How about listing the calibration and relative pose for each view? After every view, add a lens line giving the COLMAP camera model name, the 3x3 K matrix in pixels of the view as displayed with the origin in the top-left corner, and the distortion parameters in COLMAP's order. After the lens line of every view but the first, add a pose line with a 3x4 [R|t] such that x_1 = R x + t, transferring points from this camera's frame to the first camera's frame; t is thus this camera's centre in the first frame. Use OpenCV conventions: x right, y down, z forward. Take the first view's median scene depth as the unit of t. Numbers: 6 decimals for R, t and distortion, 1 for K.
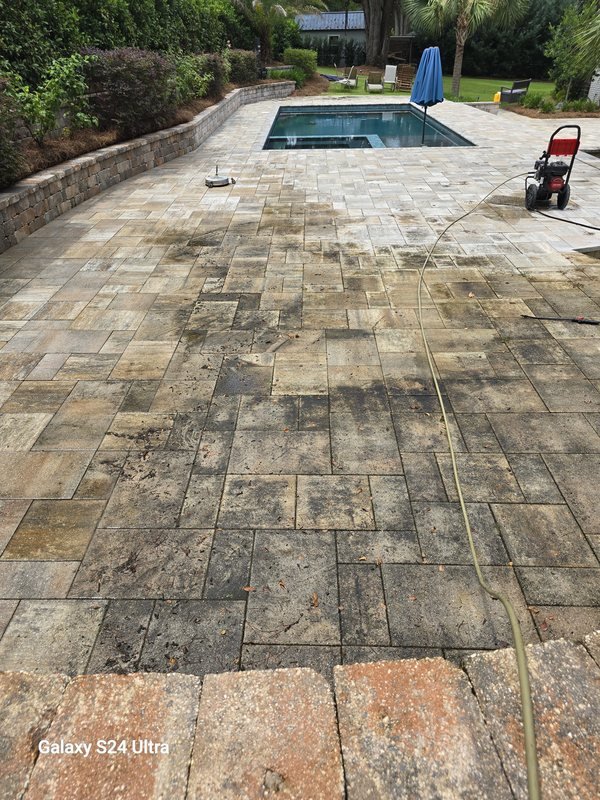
lens RADIAL K [[548.9, 0, 291.1], [0, 548.9, 400.4], [0, 0, 1]] dist [0.056449, -0.048450]
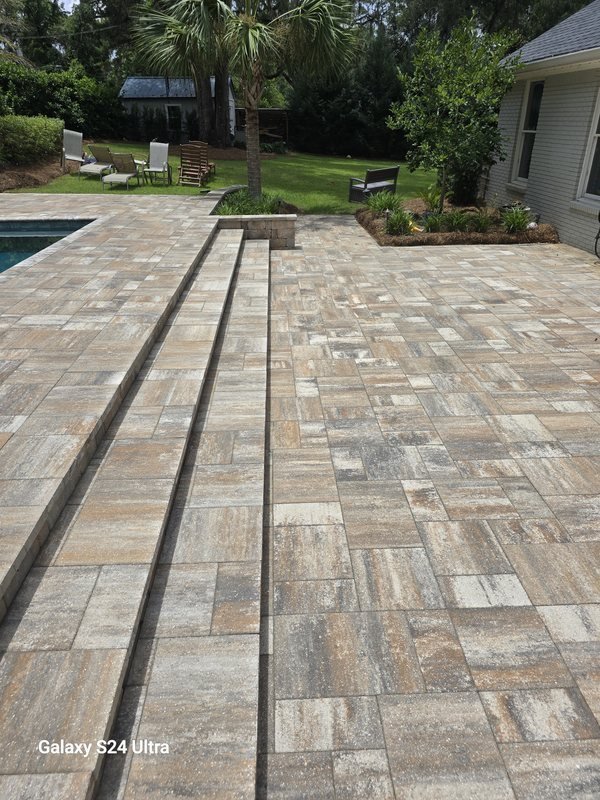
lens RADIAL K [[550.6, 0, 300.0], [0, 550.6, 400.0], [0, 0, 1]] dist [0.063264, -0.062092]
pose [[0.997645, -0.025152, 0.063805, 0.708435], [0.032124, 0.993333, -0.110712, -0.662774], [-0.060595, 0.112501, 0.991802, 1.110485]]
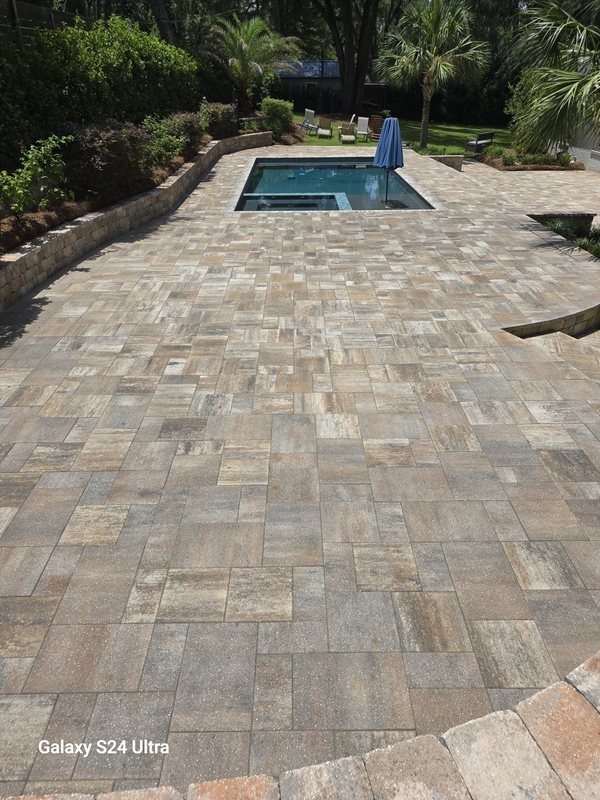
lens RADIAL K [[550.6, 0, 300.0], [0, 550.6, 400.0], [0, 0, 1]] dist [0.063264, -0.062092]
pose [[0.999199, -0.009090, 0.038965, 0.035560], [0.010882, 0.998882, -0.046012, -0.050542], [-0.038503, 0.046399, 0.998181, -0.057446]]
